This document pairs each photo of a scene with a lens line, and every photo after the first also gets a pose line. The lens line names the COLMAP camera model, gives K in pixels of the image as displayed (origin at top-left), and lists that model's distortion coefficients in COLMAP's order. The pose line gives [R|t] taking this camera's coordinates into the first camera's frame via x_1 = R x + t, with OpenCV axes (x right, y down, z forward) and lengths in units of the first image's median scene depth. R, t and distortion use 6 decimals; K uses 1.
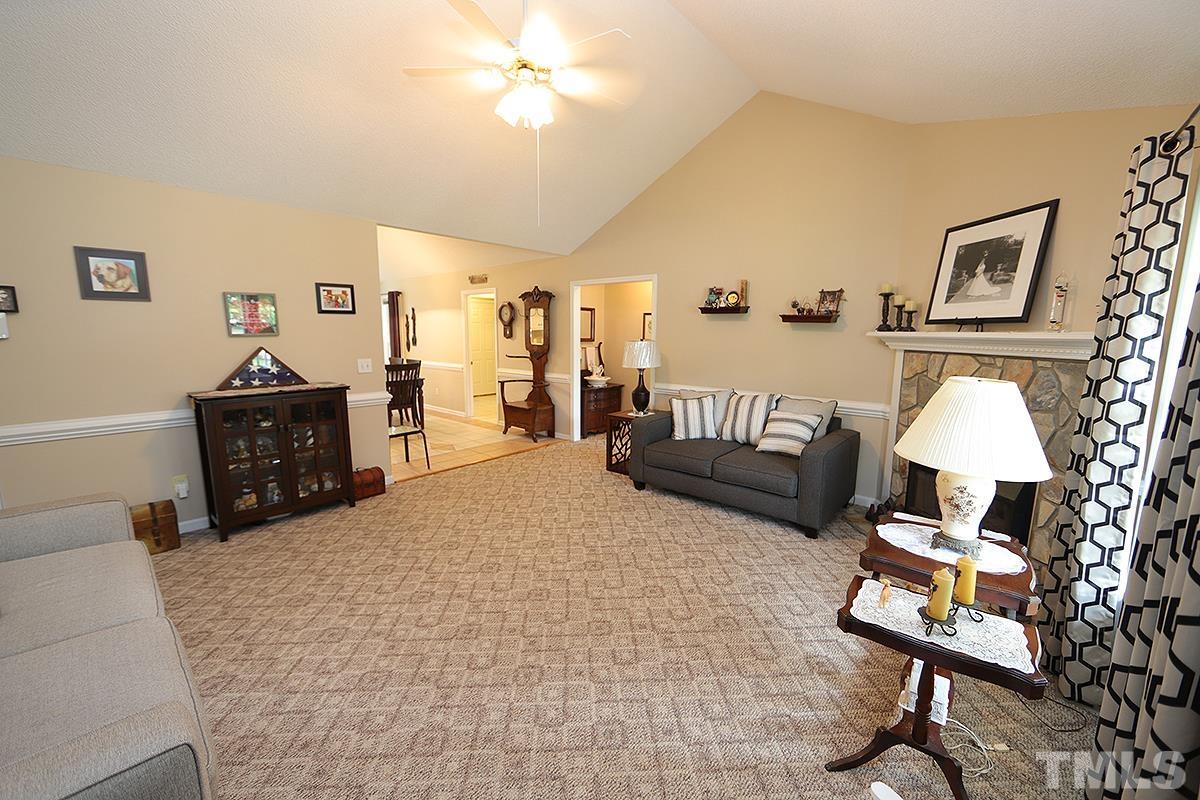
lens RADIAL K [[474.9, 0, 603.4], [0, 474.9, 406.4], [0, 0, 1]] dist [-0.011243, 0.000518]
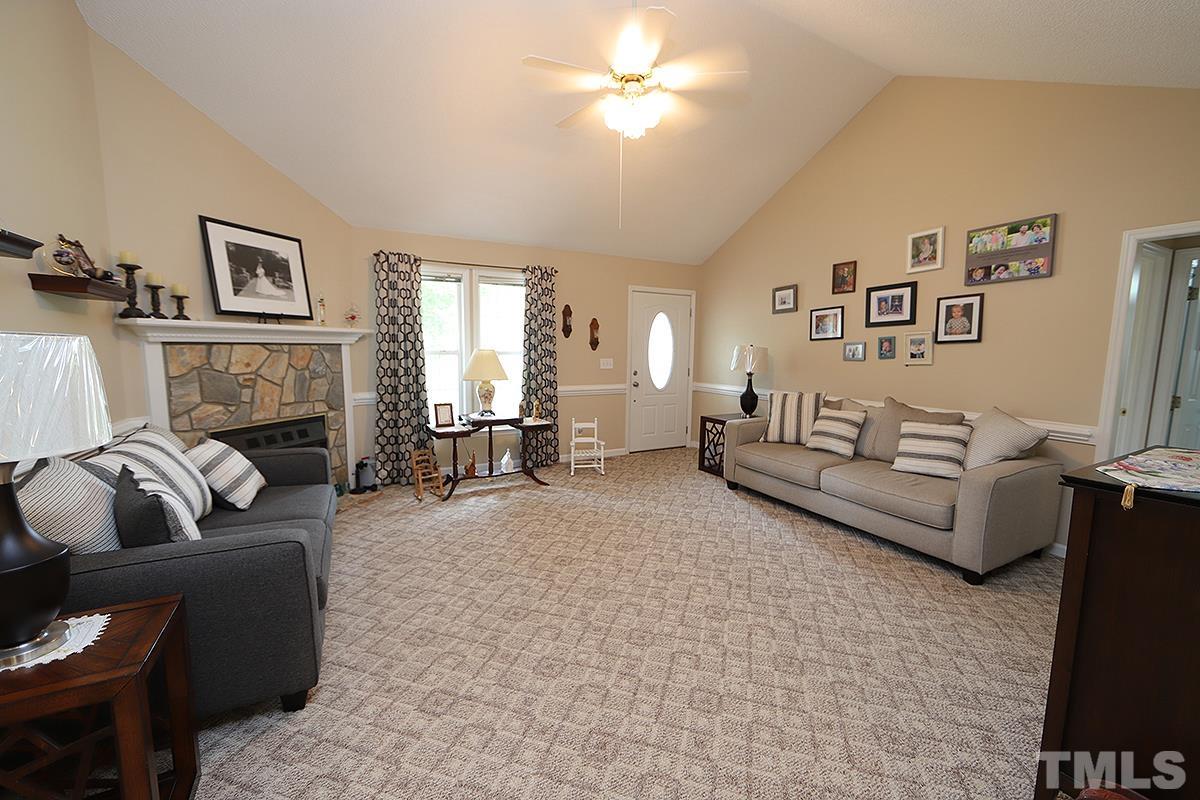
lens RADIAL K [[474.9, 0, 602.6], [0, 474.9, 398.8], [0, 0, 1]] dist [-0.011243, 0.000518]
pose [[-0.936079, -0.059375, 0.346744, -0.409814], [0.033980, 0.965785, 0.257108, -0.239785], [-0.350146, 0.252456, -0.902033, 1.721500]]
